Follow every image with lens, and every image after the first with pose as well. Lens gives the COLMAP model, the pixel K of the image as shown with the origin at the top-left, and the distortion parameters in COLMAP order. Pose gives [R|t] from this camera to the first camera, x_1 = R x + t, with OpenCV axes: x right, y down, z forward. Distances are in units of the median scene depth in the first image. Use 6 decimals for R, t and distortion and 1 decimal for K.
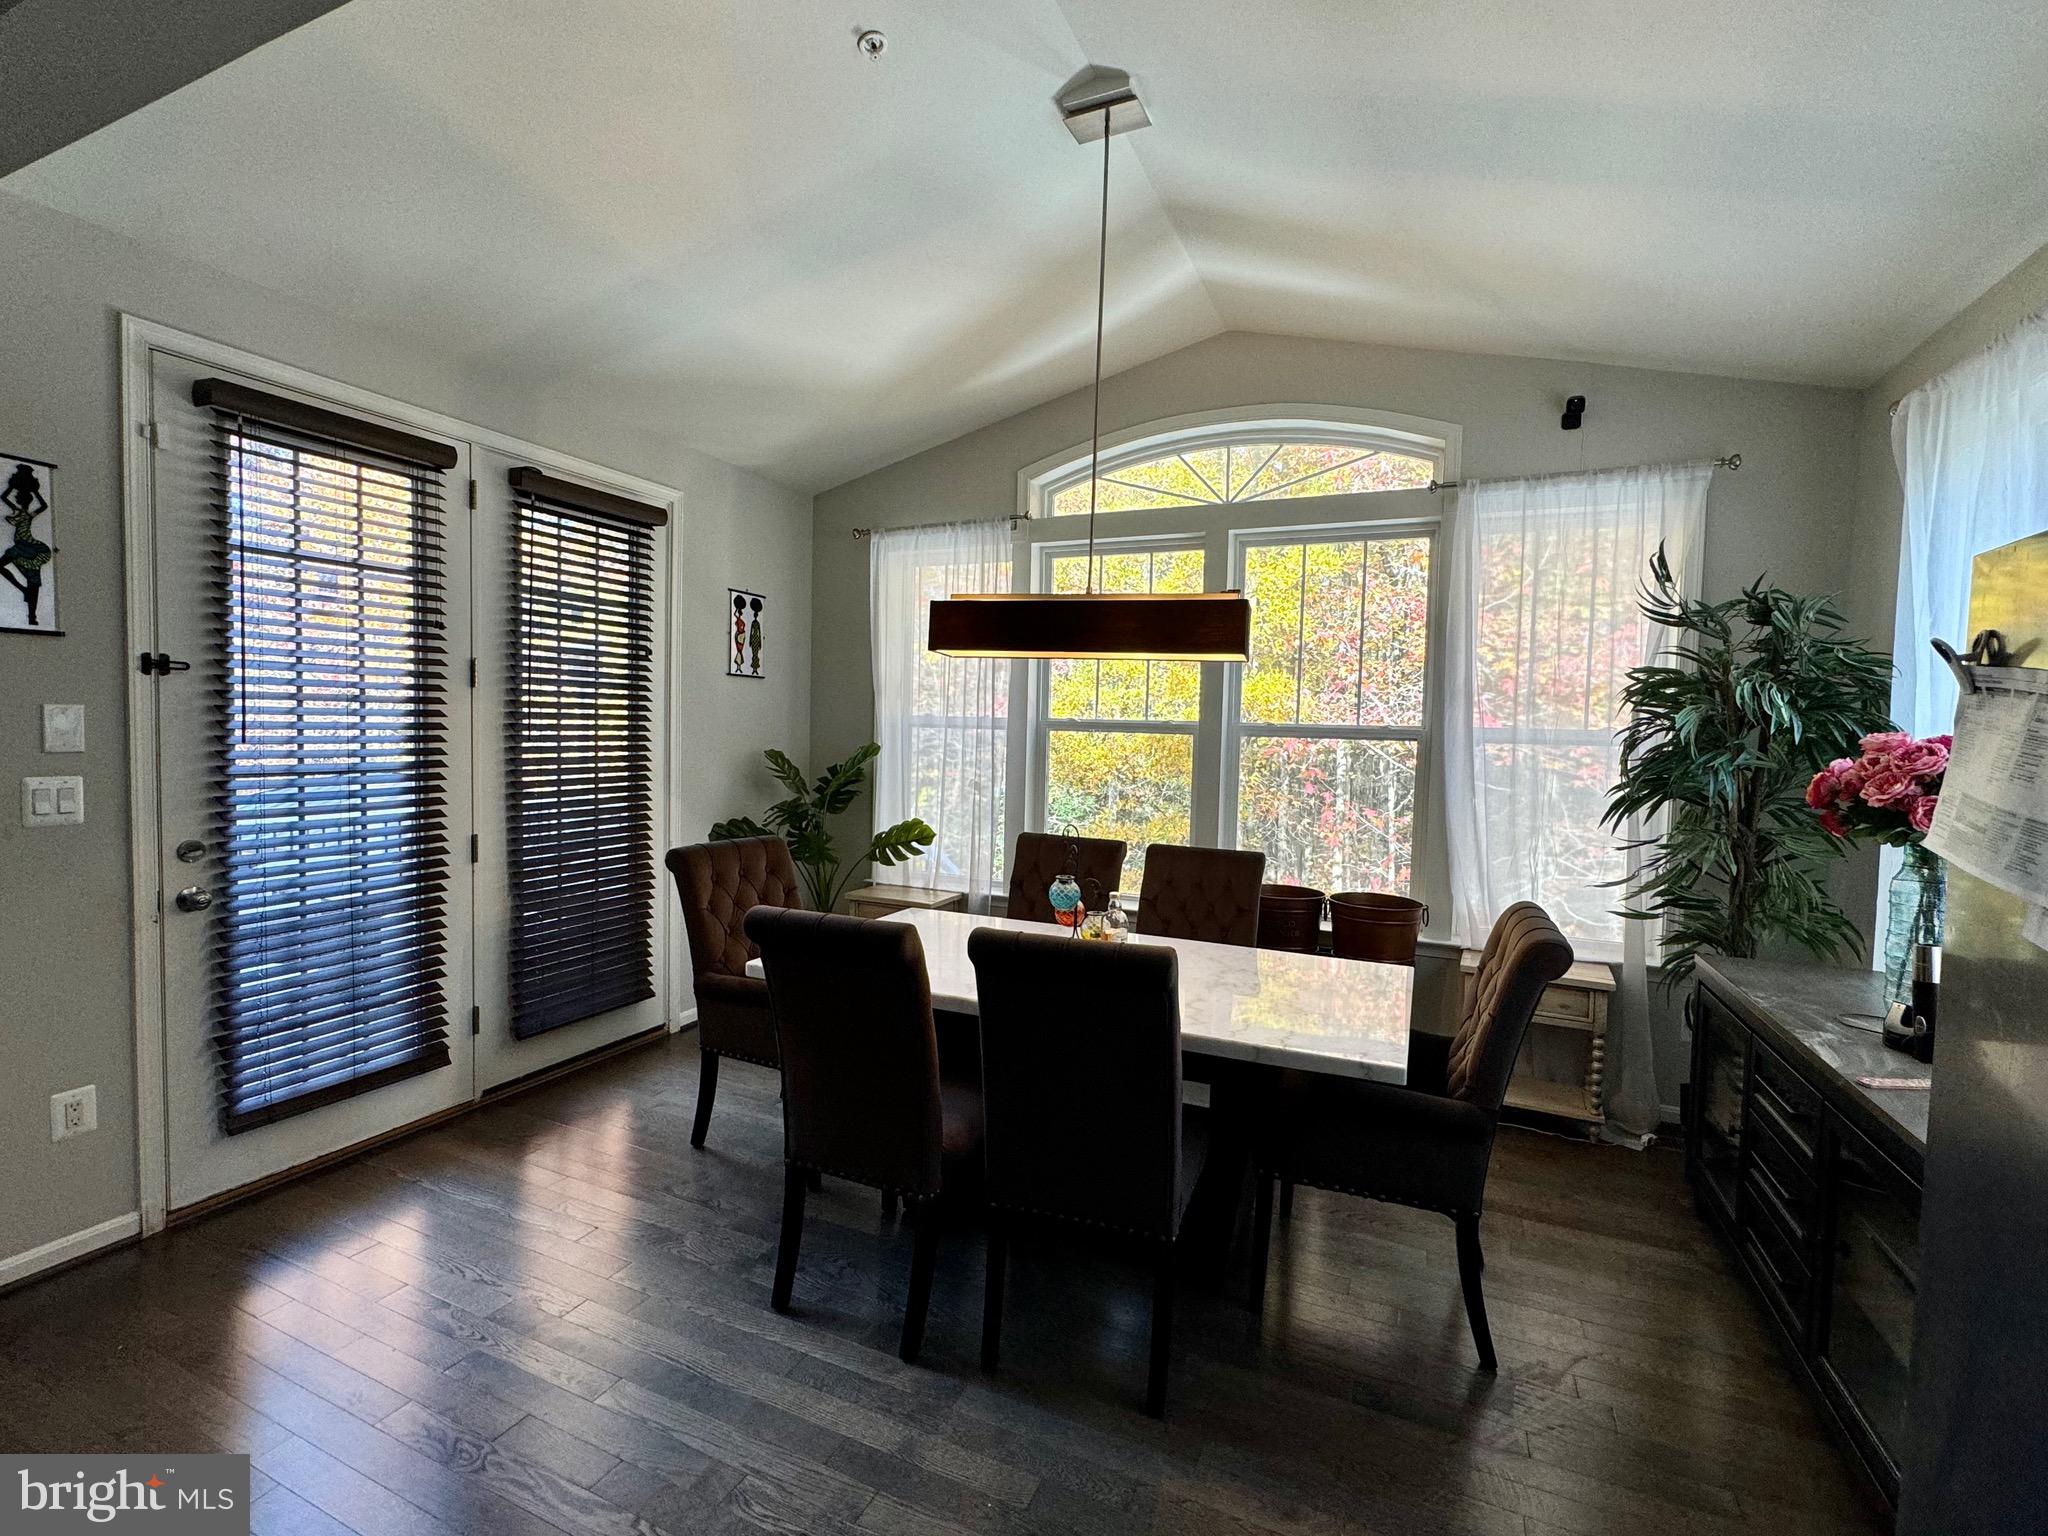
lens RADIAL K [[914.0, 0, 1024.0], [0, 914.0, 768.0], [0, 0, 1]] dist [0.000255, -0.000669]
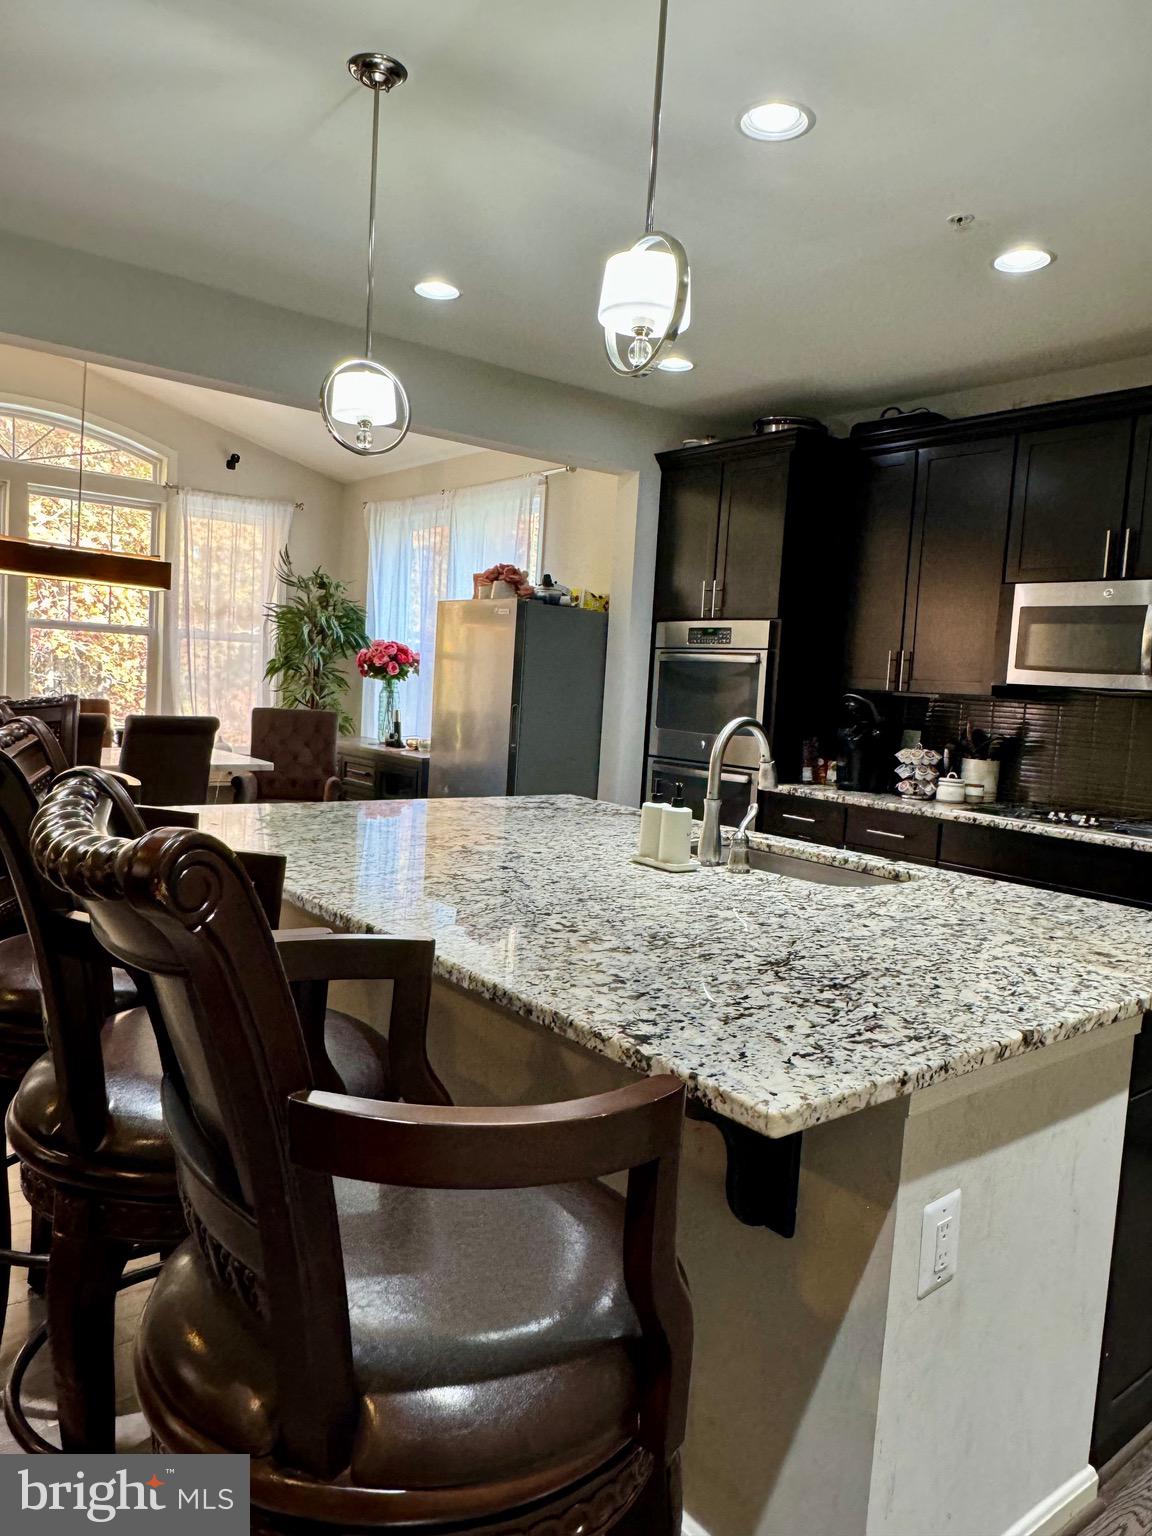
lens RADIAL K [[1046.7, 0, 576.0], [0, 1046.7, 768.0], [0, 0, 1]] dist [-0.001683, -0.002252]
pose [[0.458906, -0.075100, 0.885305, -1.060533], [-0.004243, 0.996225, 0.086709, 0.047689], [-0.888475, -0.043548, 0.456854, -0.651247]]
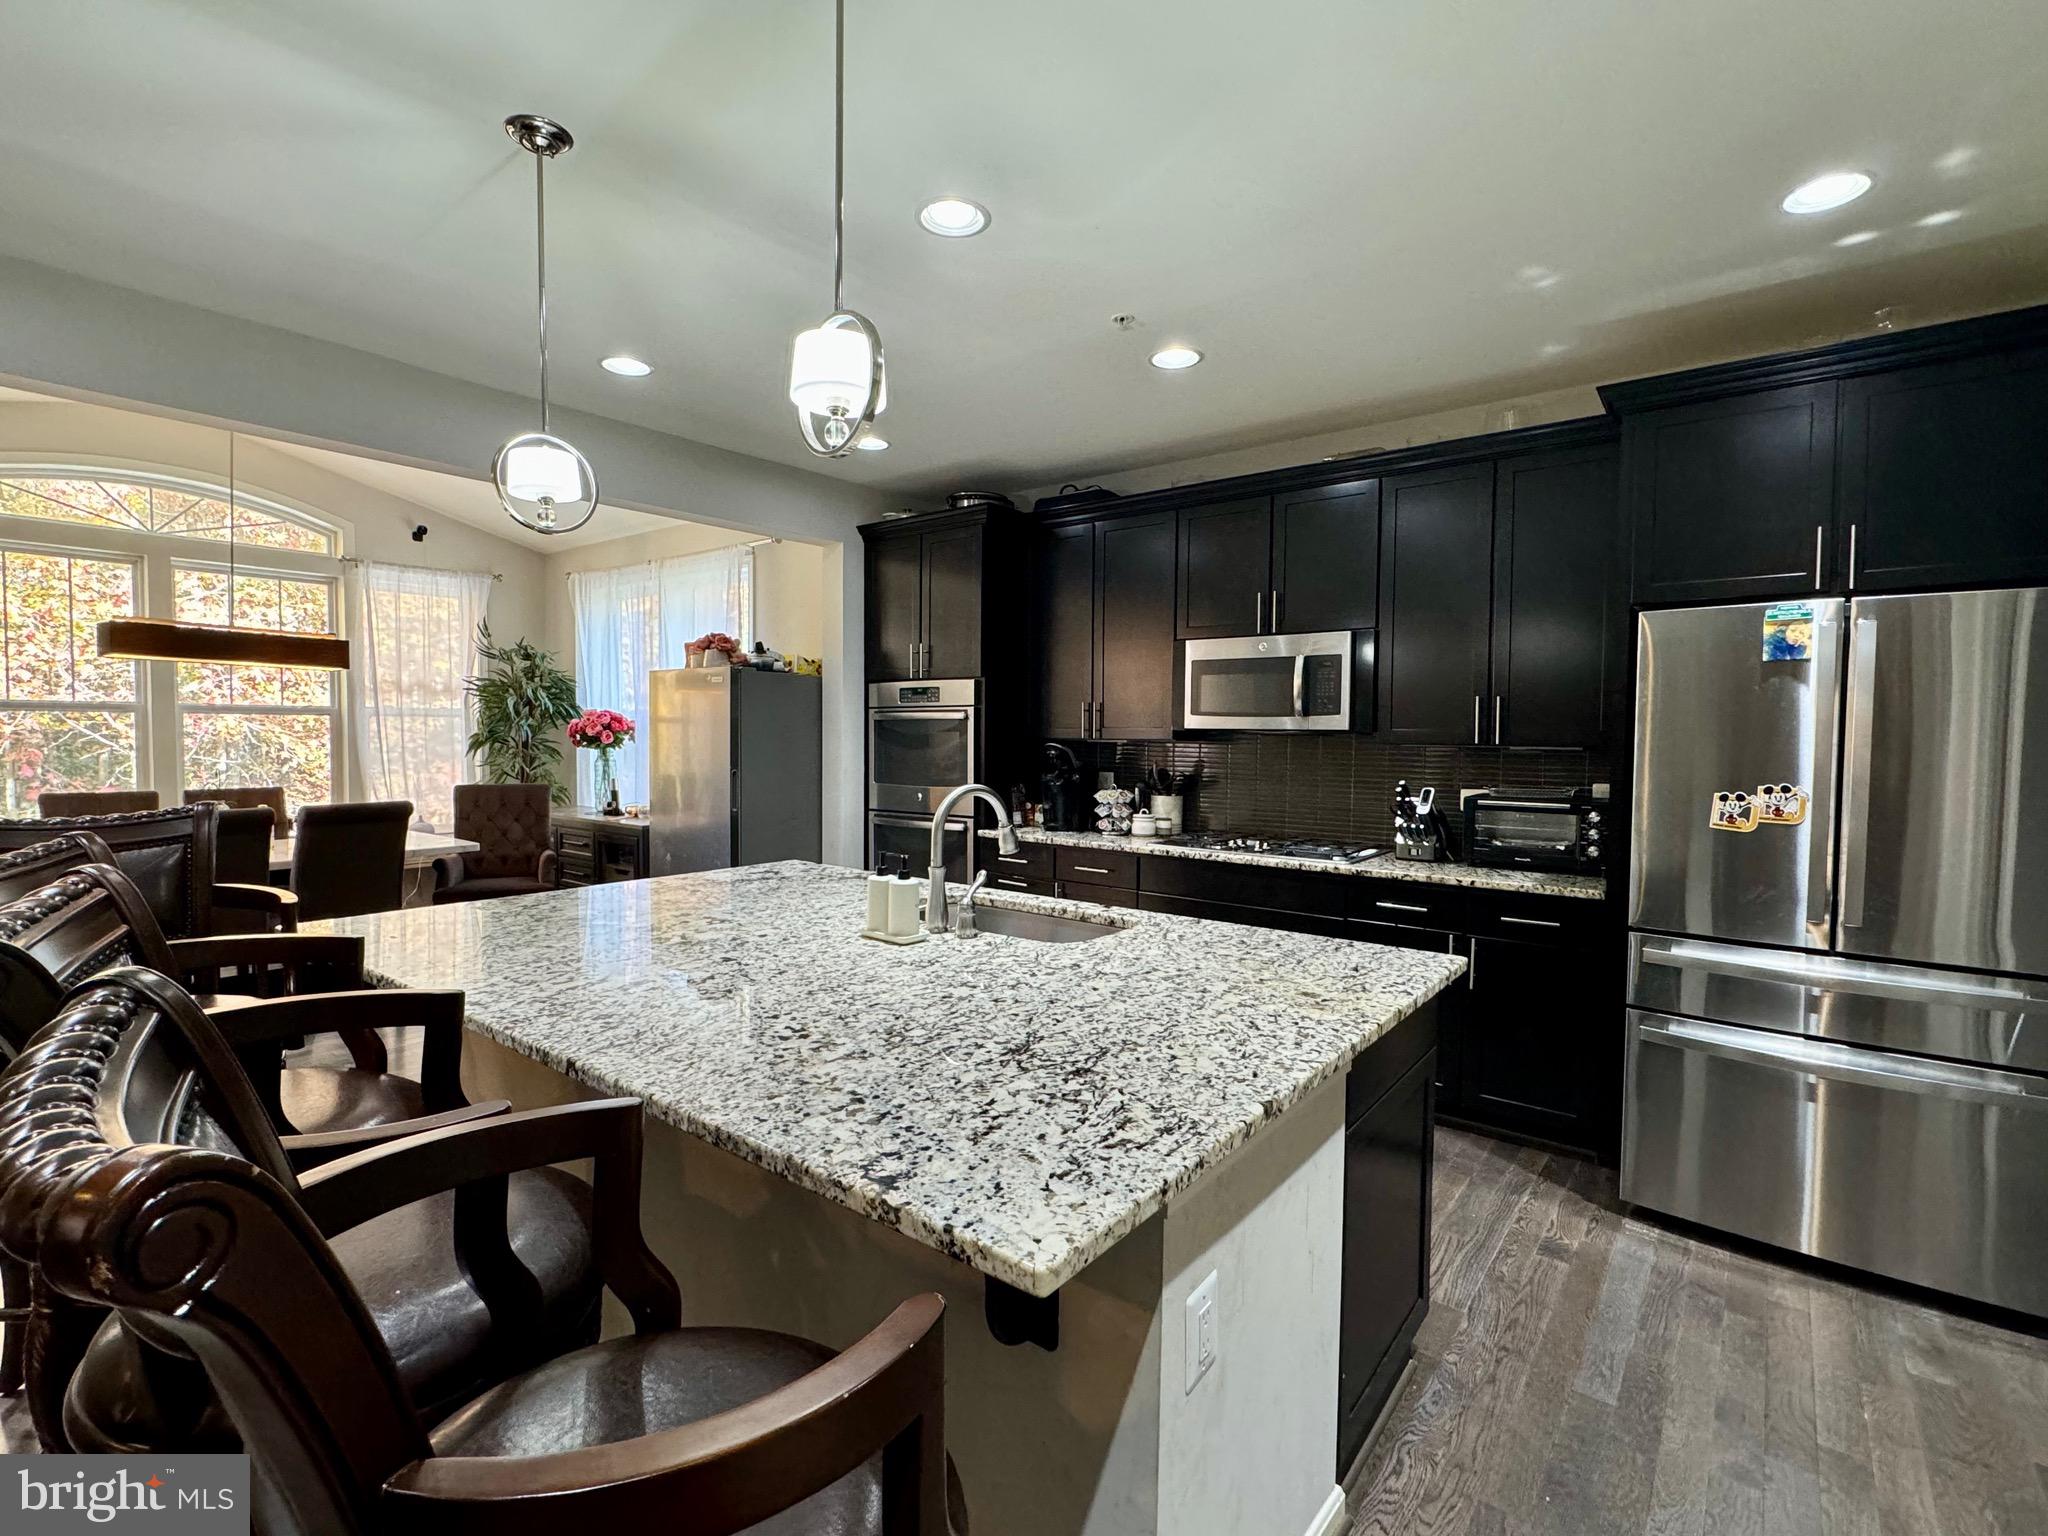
lens RADIAL K [[944.6, 0, 1017.2], [0, 944.6, 774.1], [0, 0, 1]] dist [-0.001693, 0.000564]
pose [[0.243451, -0.069372, 0.967429, -1.003413], [0.044003, 0.997202, 0.060434, 0.028142], [-0.968914, 0.027857, 0.245823, -0.625627]]
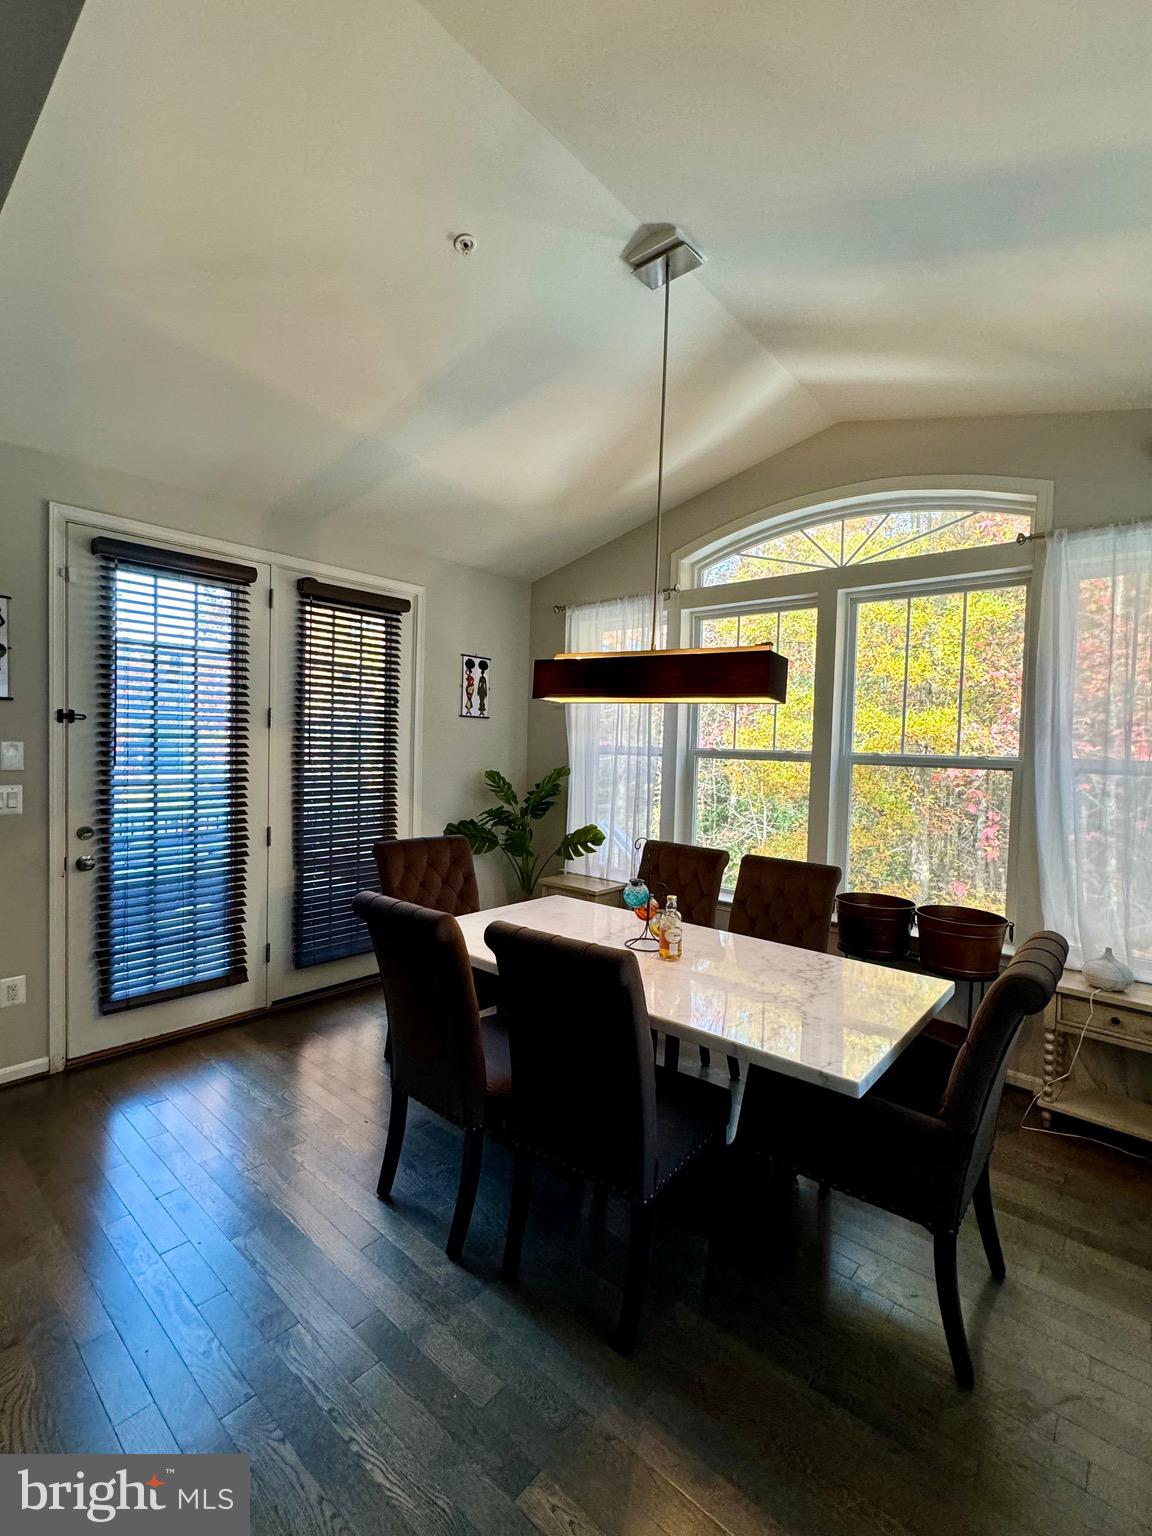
lens RADIAL K [[685.5, 0, 576.0], [0, 685.5, 768.0], [0, 0, 1]] dist [0.000255, -0.000669]
pose [[0.958598, 0.011375, -0.284534, 0.190763], [-0.016544, 0.999739, -0.015770, -0.013604], [0.284280, 0.019824, 0.958536, 0.074357]]
